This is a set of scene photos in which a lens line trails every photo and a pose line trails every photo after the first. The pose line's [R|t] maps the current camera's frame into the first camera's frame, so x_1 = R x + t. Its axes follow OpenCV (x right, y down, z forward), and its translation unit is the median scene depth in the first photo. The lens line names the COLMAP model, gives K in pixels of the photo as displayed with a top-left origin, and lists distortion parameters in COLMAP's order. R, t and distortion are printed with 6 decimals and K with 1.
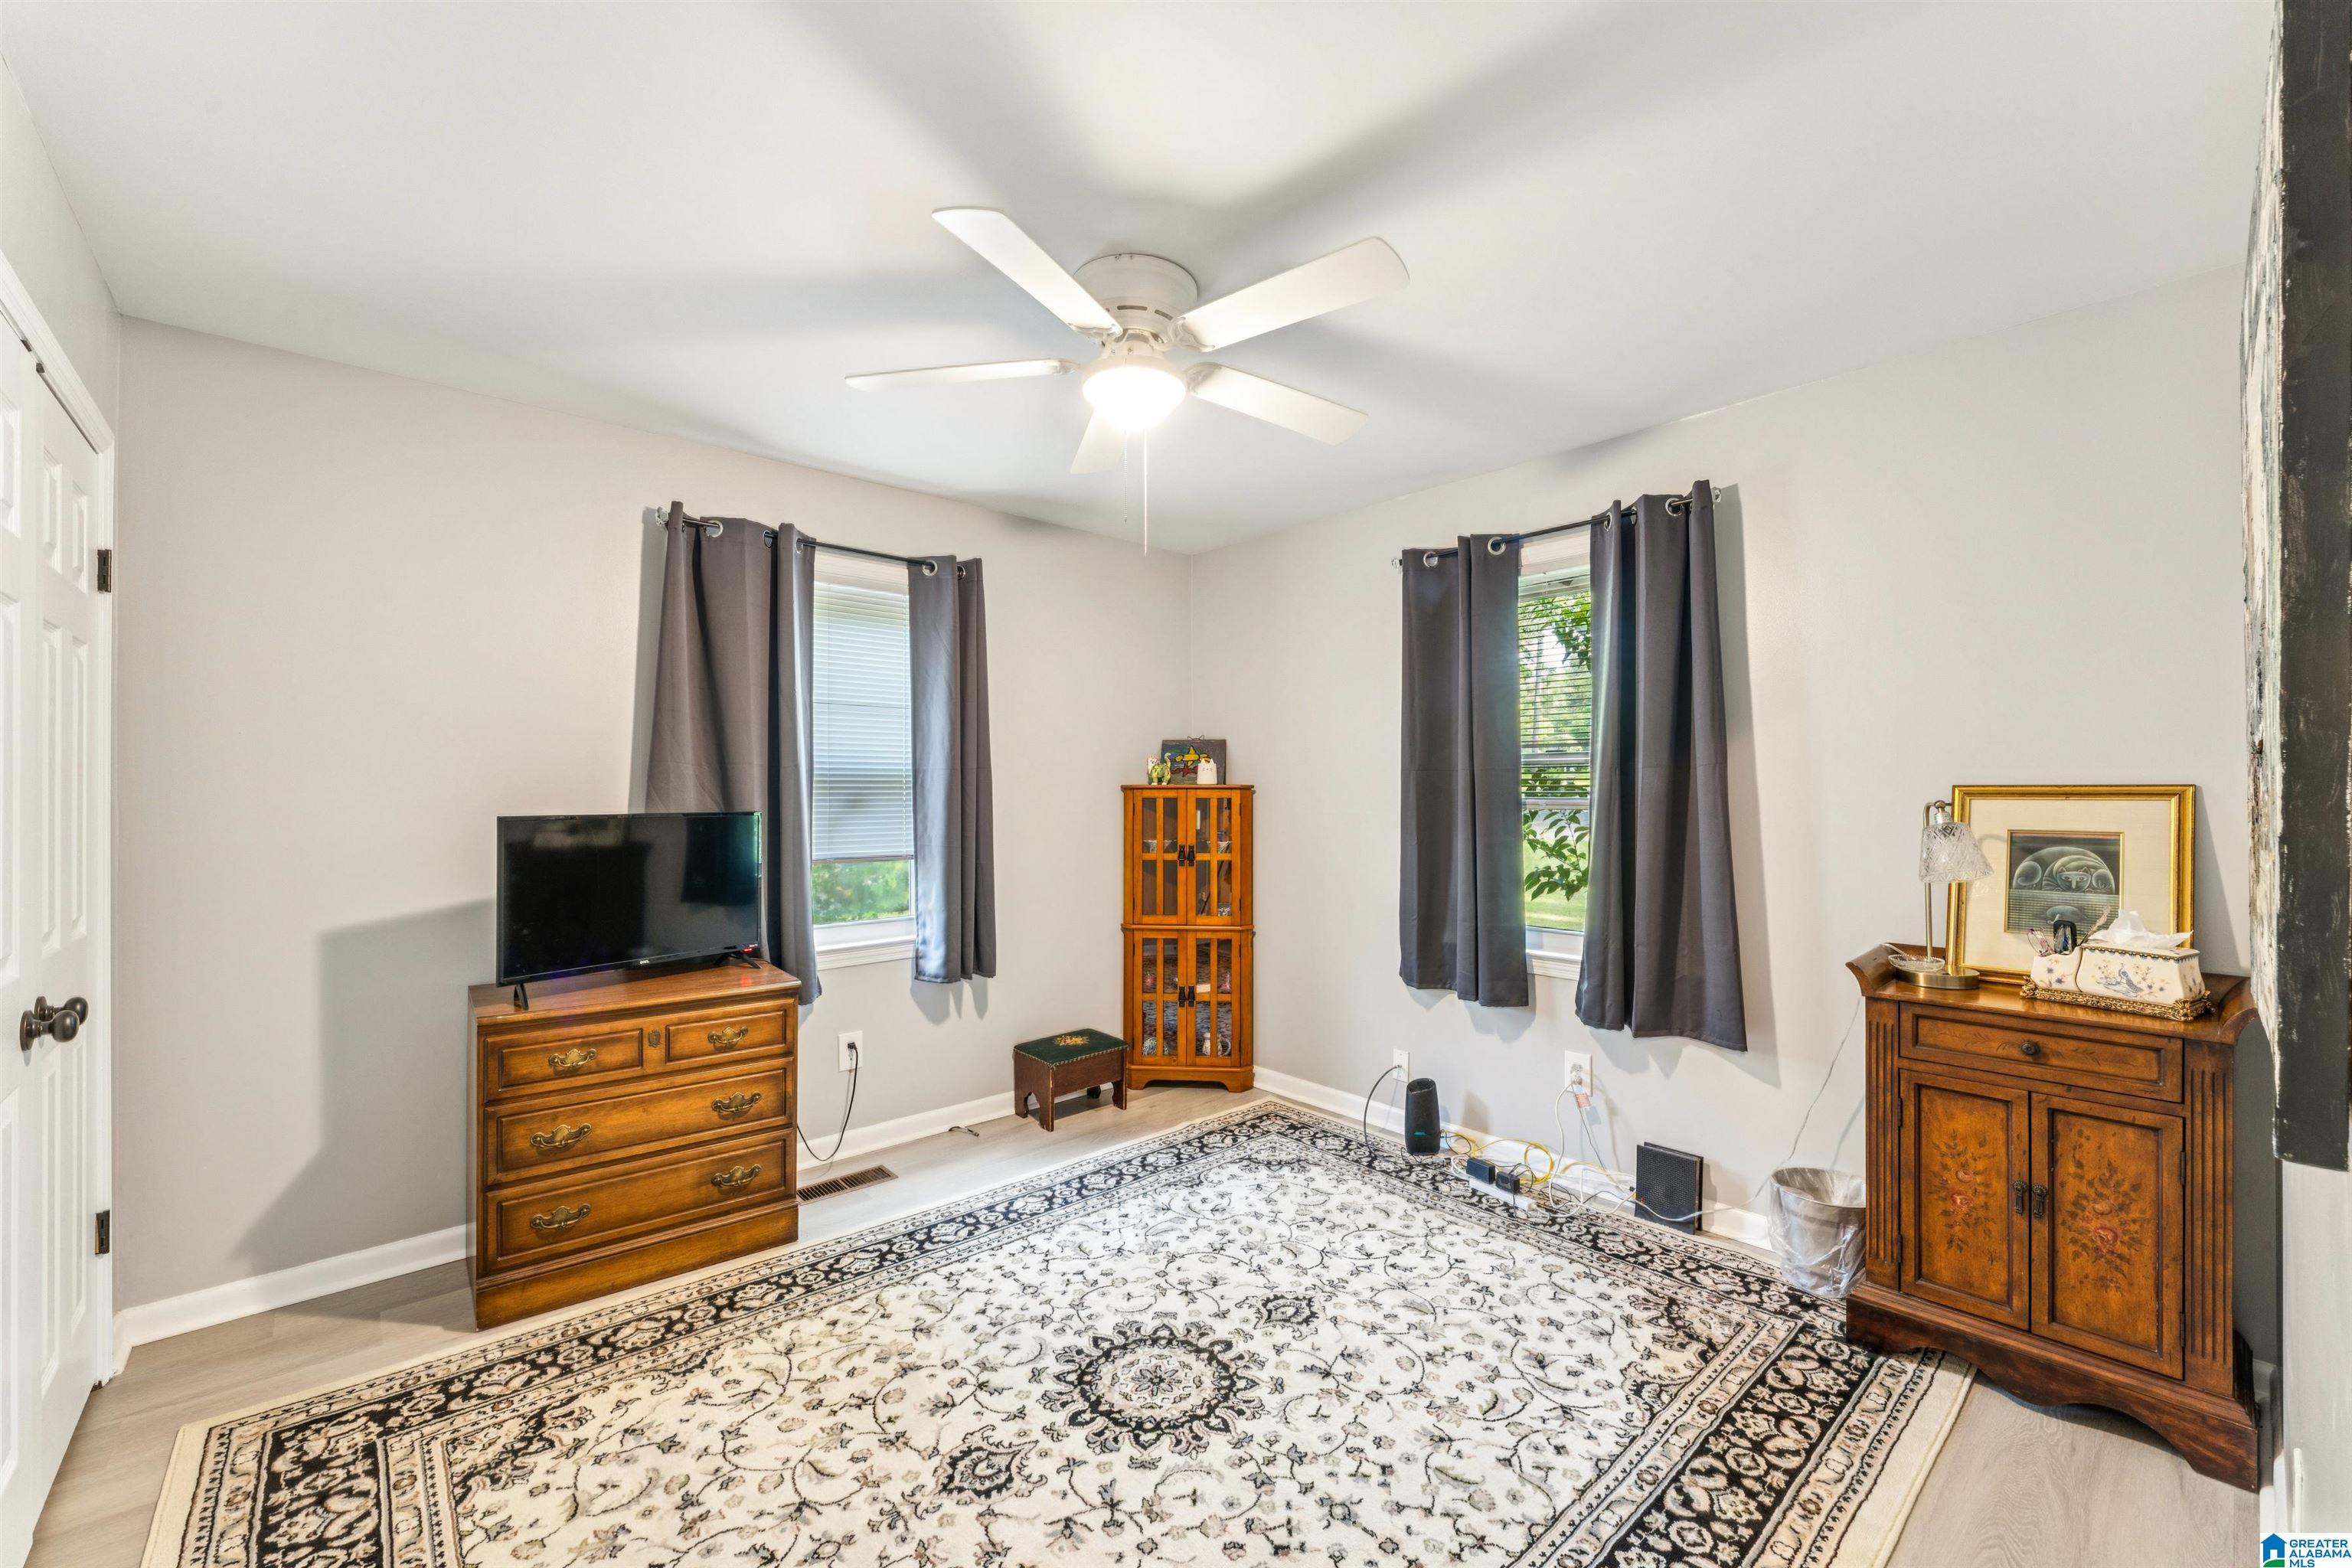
lens RADIAL K [[951.2, 0, 1174.3], [0, 951.2, 791.9], [0, 0, 1]] dist [-0.001301, -0.000021]
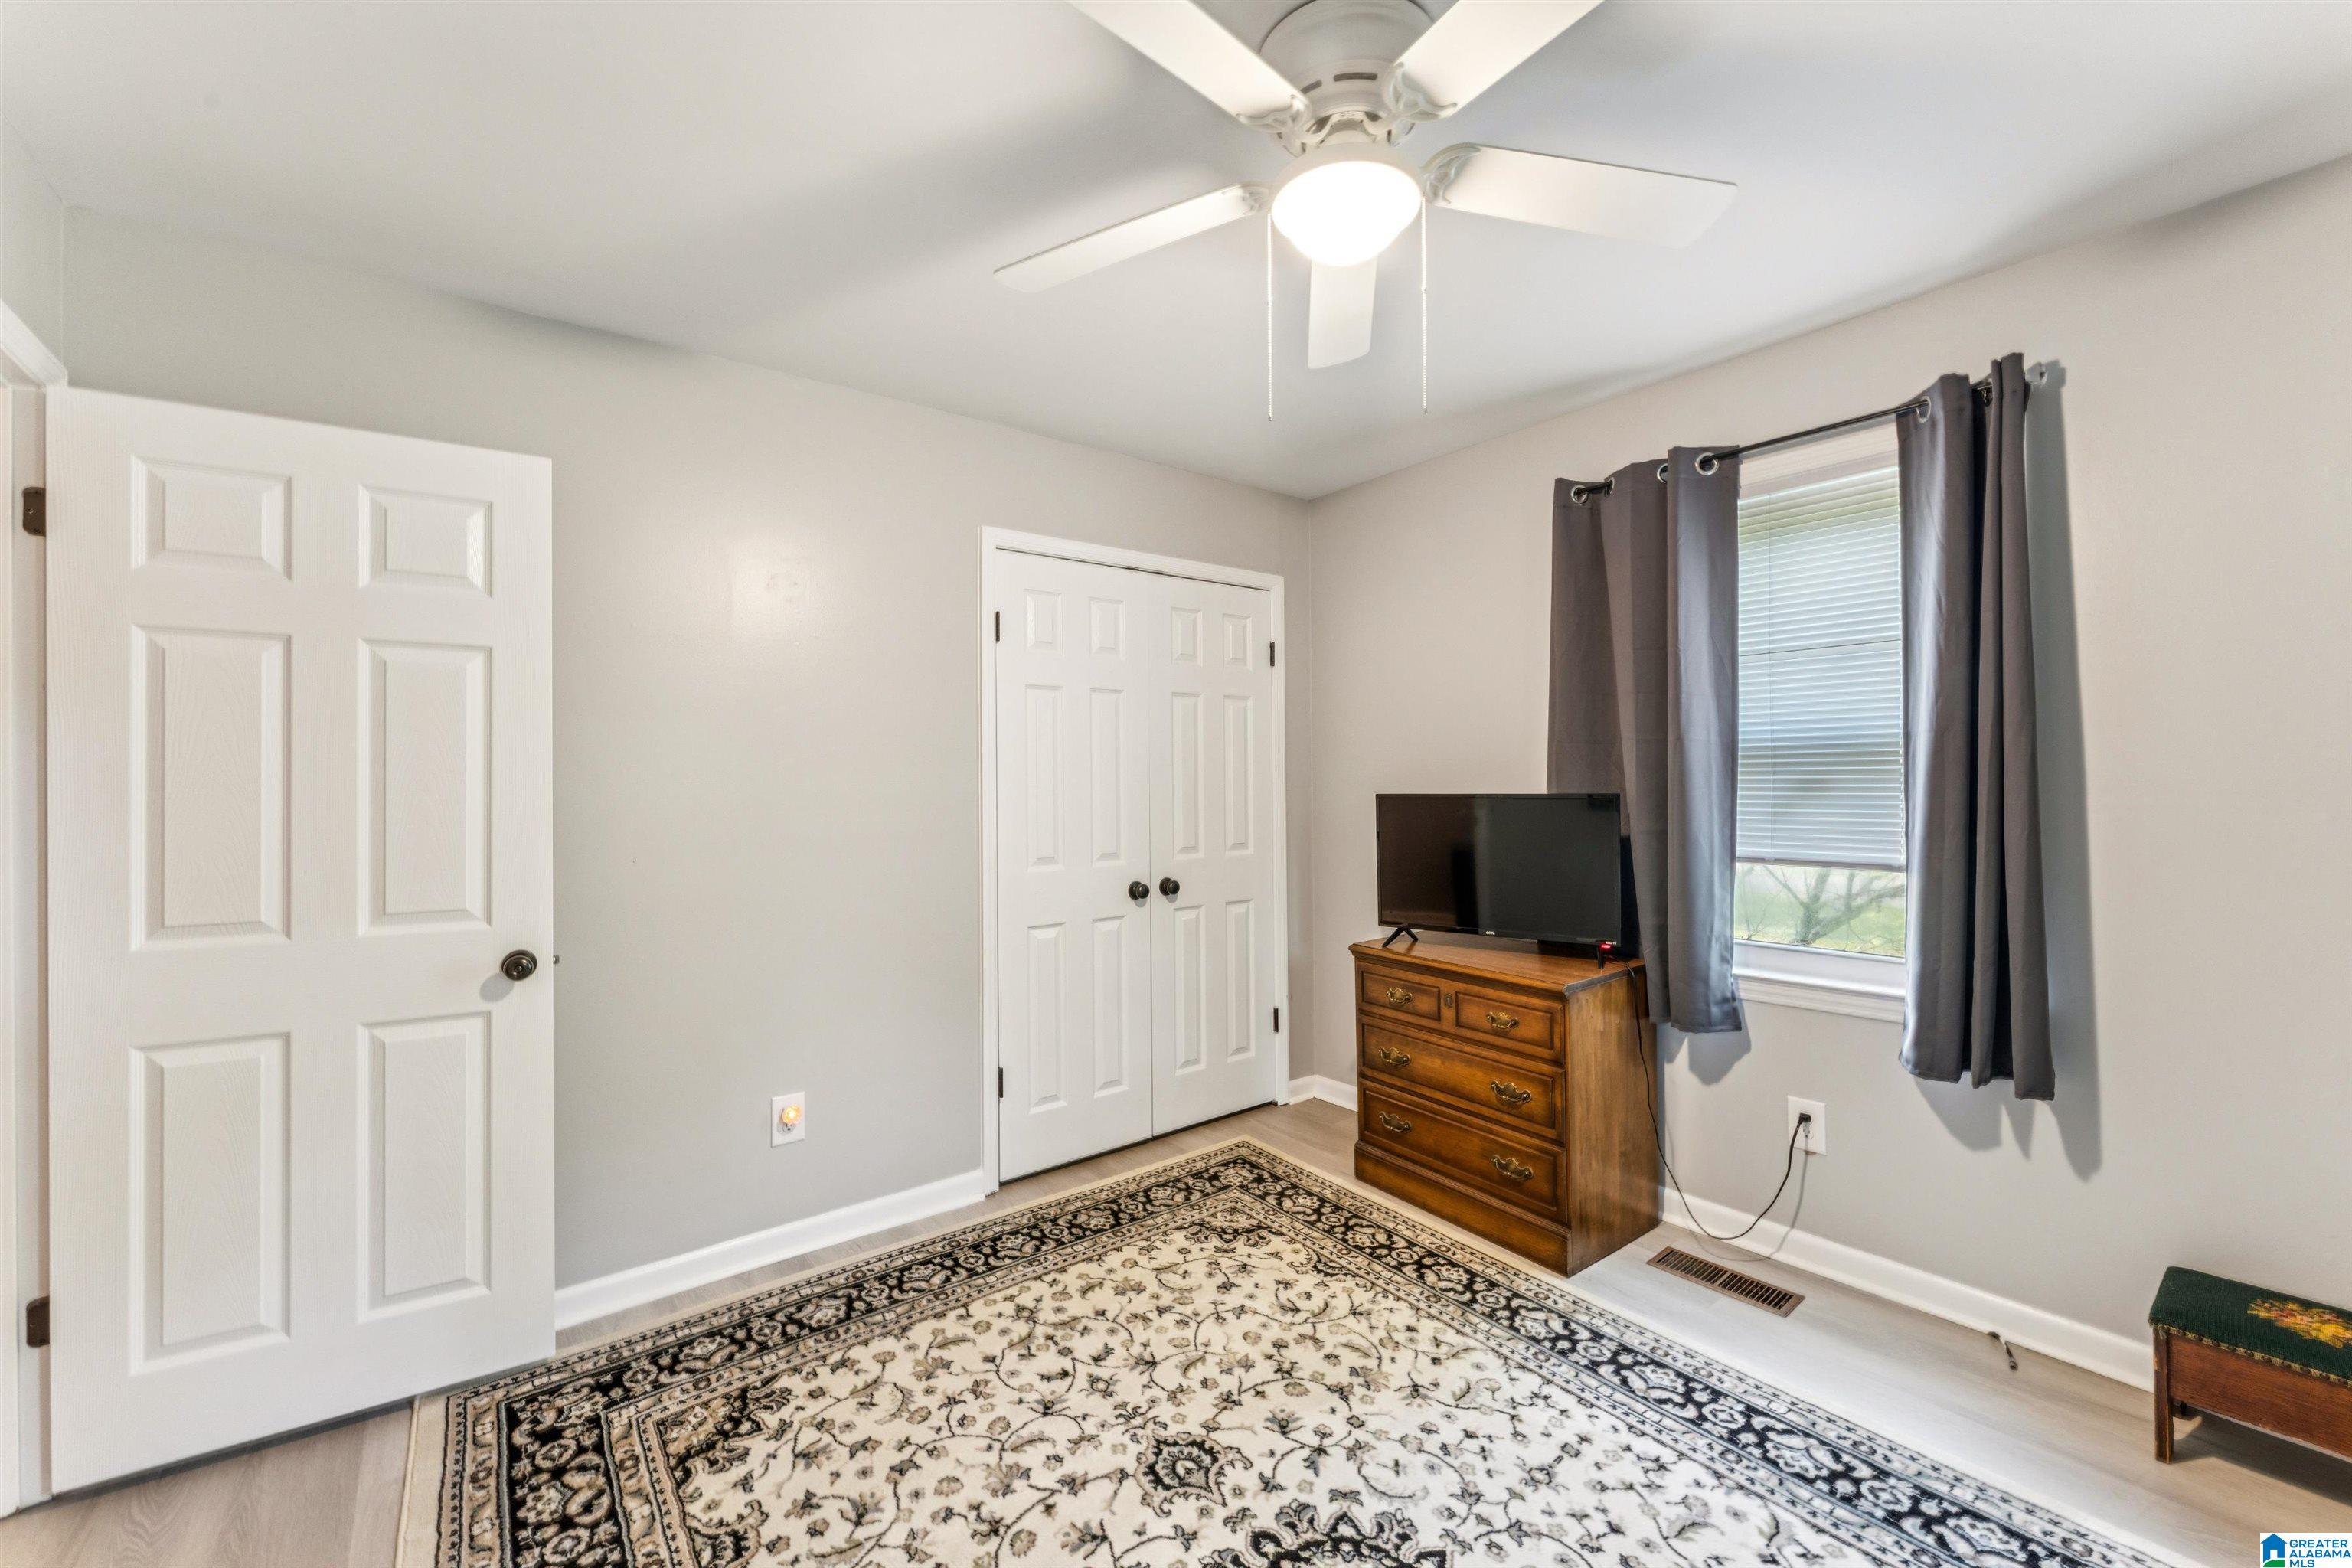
lens RADIAL K [[951.2, 0, 1174.3], [0, 951.2, 791.9], [0, 0, 1]] dist [-0.001301, -0.000021]
pose [[-0.069530, 0.017708, -0.997423, 0.587810], [0.013466, 0.999768, 0.016811, -0.000675], [0.997489, -0.012263, -0.069752, 0.816908]]
